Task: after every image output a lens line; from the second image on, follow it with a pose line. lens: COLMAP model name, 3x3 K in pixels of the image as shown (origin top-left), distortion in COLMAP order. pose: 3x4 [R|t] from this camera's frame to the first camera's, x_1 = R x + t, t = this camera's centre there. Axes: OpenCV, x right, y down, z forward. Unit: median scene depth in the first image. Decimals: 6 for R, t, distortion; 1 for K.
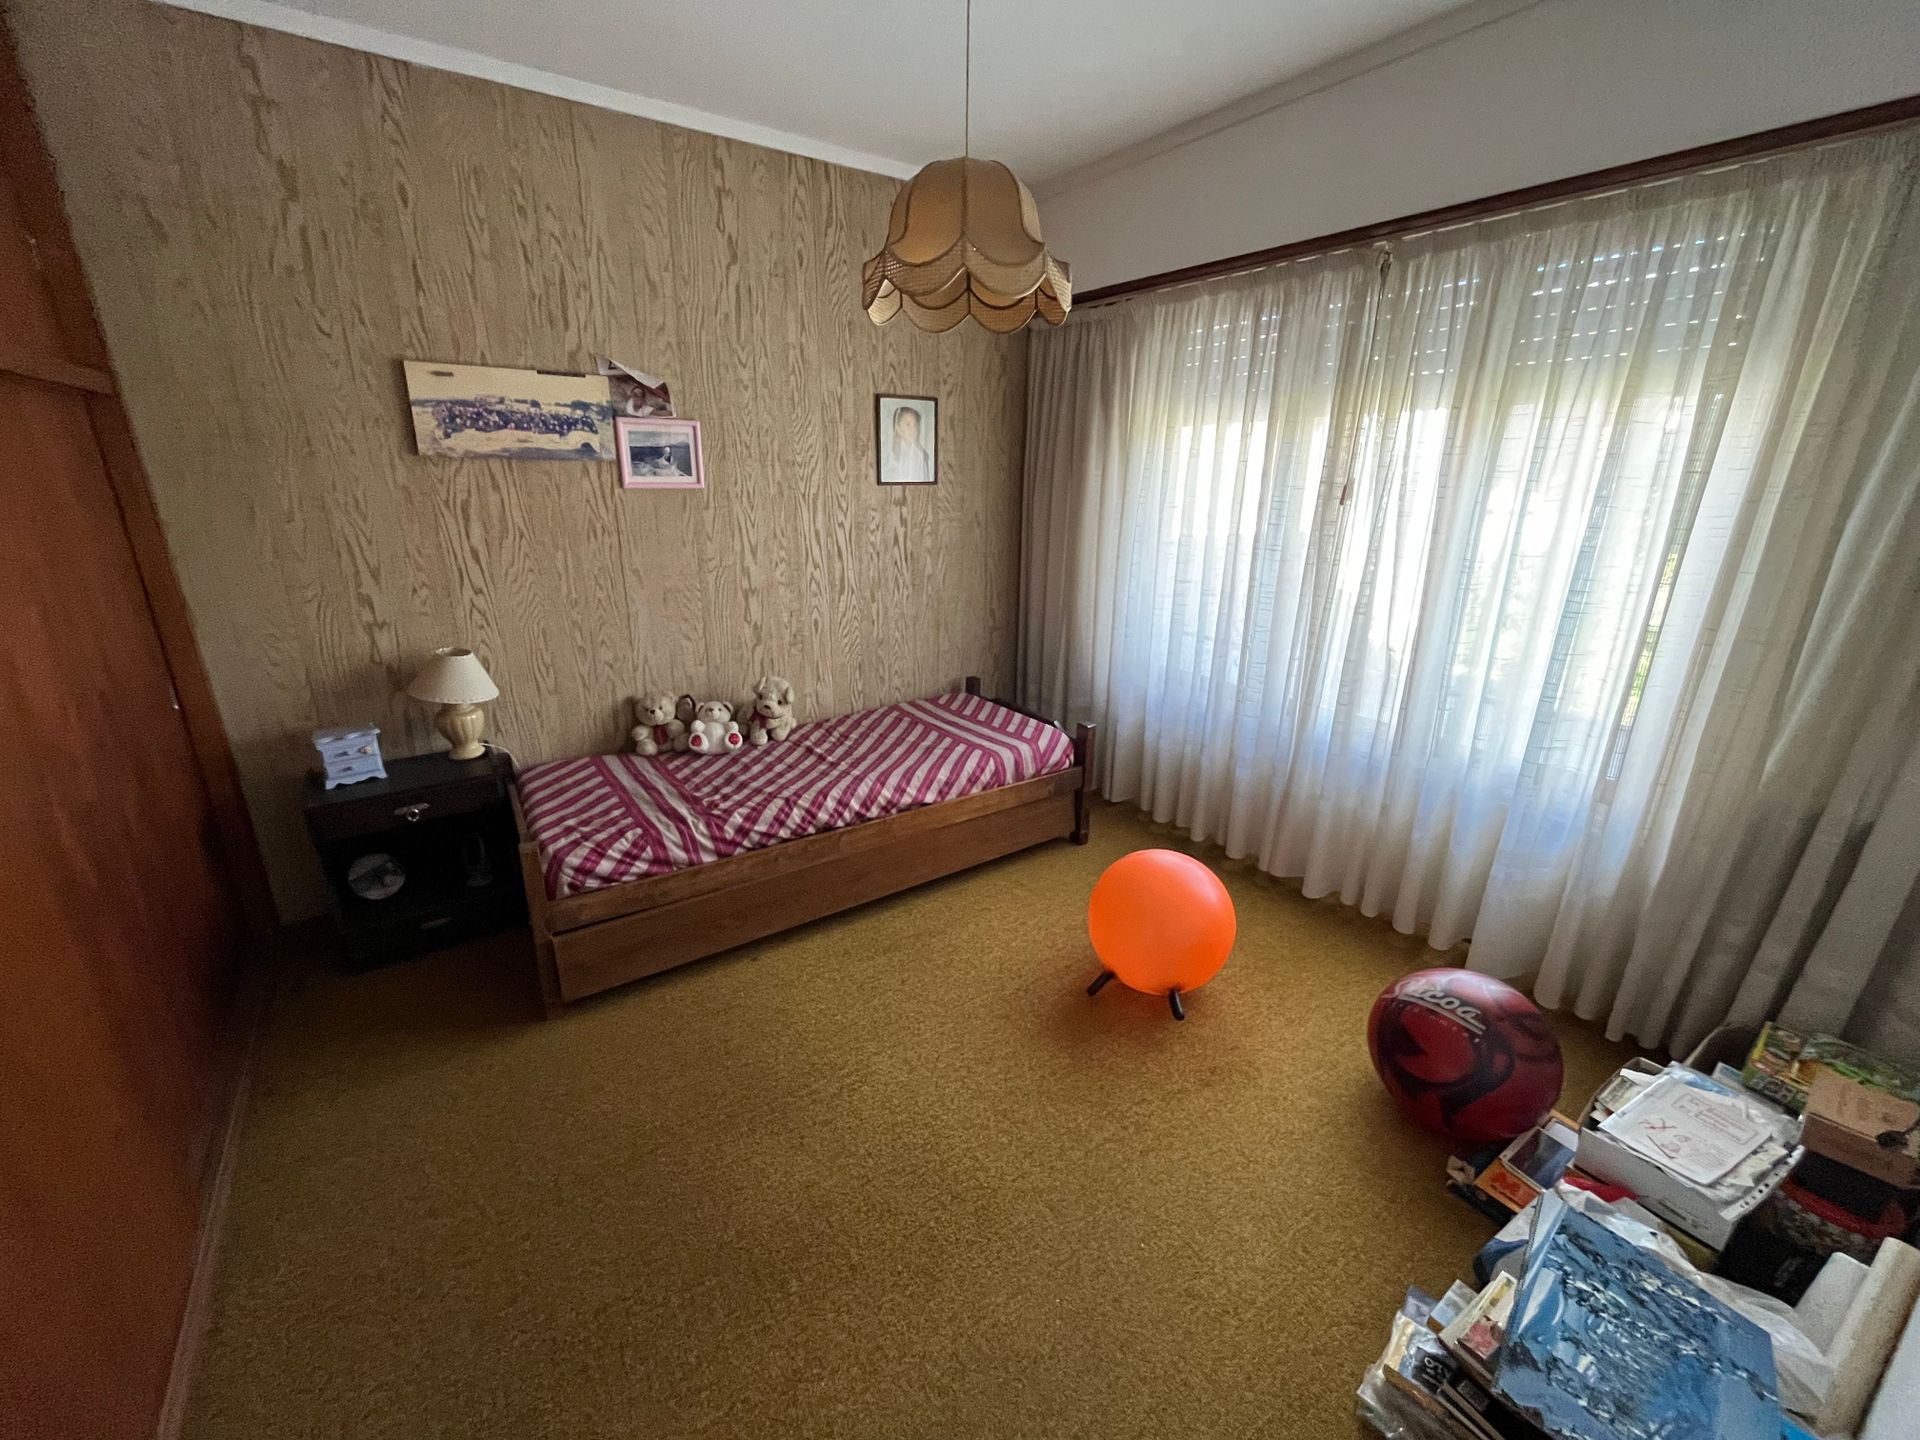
lens RADIAL K [[778.0, 0, 955.1], [0, 778.0, 719.8], [0, 0, 1]] dist [-0.005767, 0.000917]
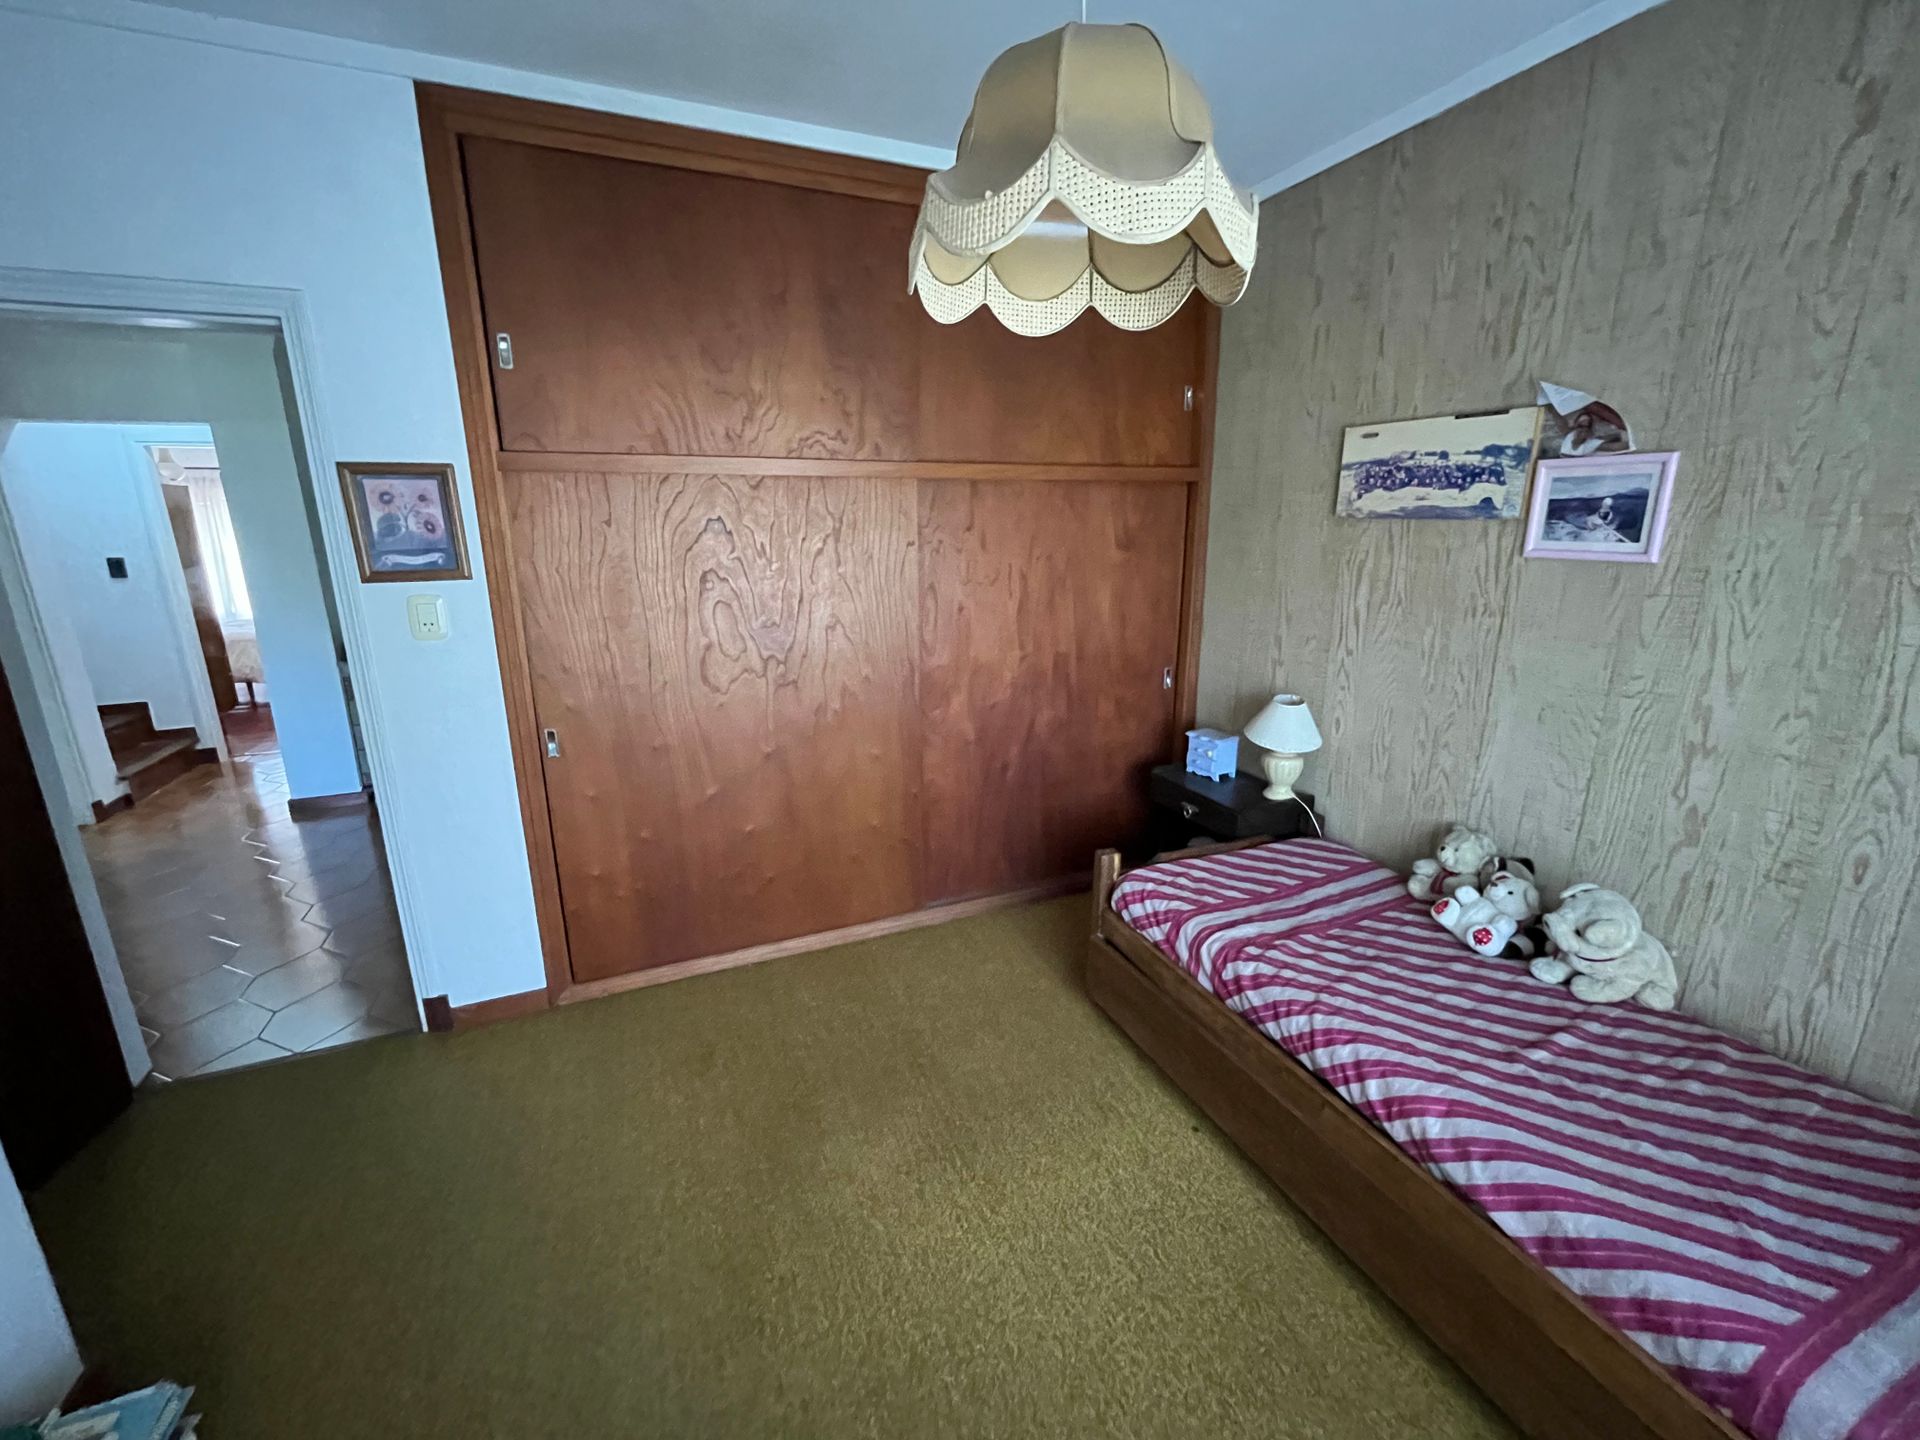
lens RADIAL K [[778.0, 0, 958.0], [0, 778.0, 720.3], [0, 0, 1]] dist [-0.005767, 0.000917]
pose [[-0.207124, 0.237236, -0.949115, 0.422667], [-0.296646, 0.909249, 0.292008, -0.221057], [0.932256, 0.342033, -0.117953, 0.667273]]
